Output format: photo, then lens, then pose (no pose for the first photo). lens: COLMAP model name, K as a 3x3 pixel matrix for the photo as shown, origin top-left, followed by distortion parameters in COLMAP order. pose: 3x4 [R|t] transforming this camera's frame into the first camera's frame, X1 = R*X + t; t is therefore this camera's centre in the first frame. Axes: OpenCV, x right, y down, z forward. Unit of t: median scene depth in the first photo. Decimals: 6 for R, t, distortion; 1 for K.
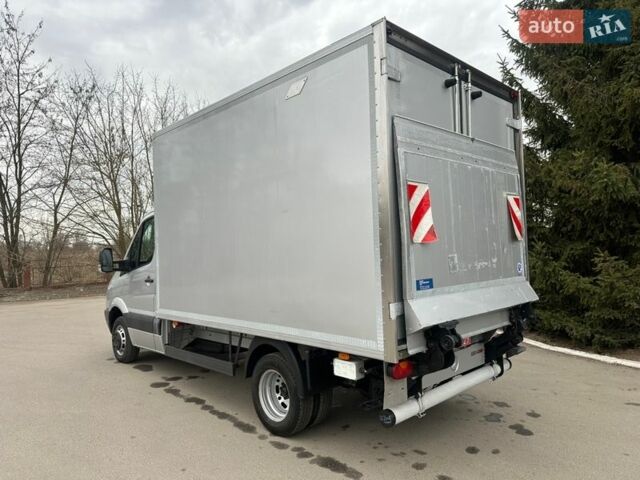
lens RADIAL K [[437.7, 0, 322.5], [0, 437.7, 239.7], [0, 0, 1]] dist [0.052863, -0.045043]
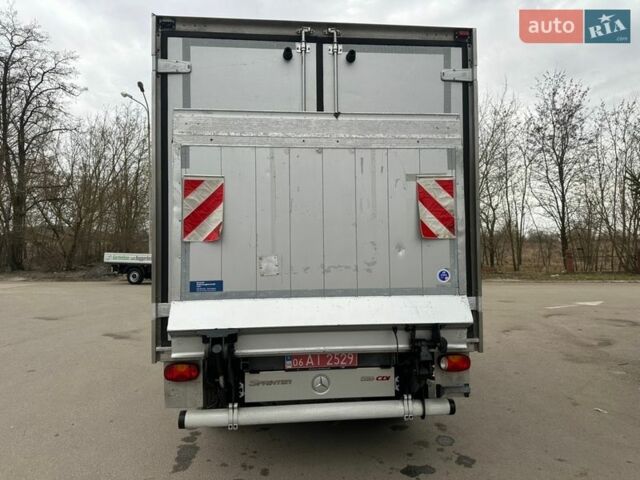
lens RADIAL K [[437.7, 0, 322.5], [0, 437.7, 239.7], [0, 0, 1]] dist [0.052863, -0.045043]
pose [[0.785361, 0.007093, -0.618998, 0.825968], [0.004639, 0.999839, 0.017342, -0.010442], [0.619021, -0.016491, 0.785201, 0.349903]]
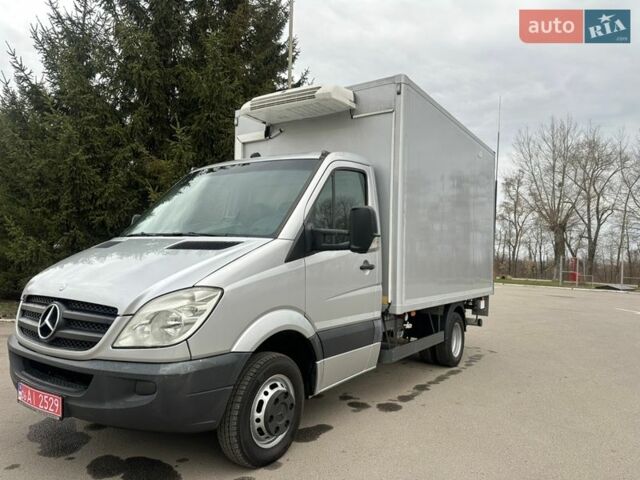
lens RADIAL K [[437.7, 0, 322.5], [0, 437.7, 239.7], [0, 0, 1]] dist [0.052863, -0.045043]
pose [[-0.199735, 0.071932, 0.977206, -1.600281], [-0.052131, 0.995109, -0.083905, 0.171515], [-0.978462, -0.067701, -0.195008, 1.866846]]
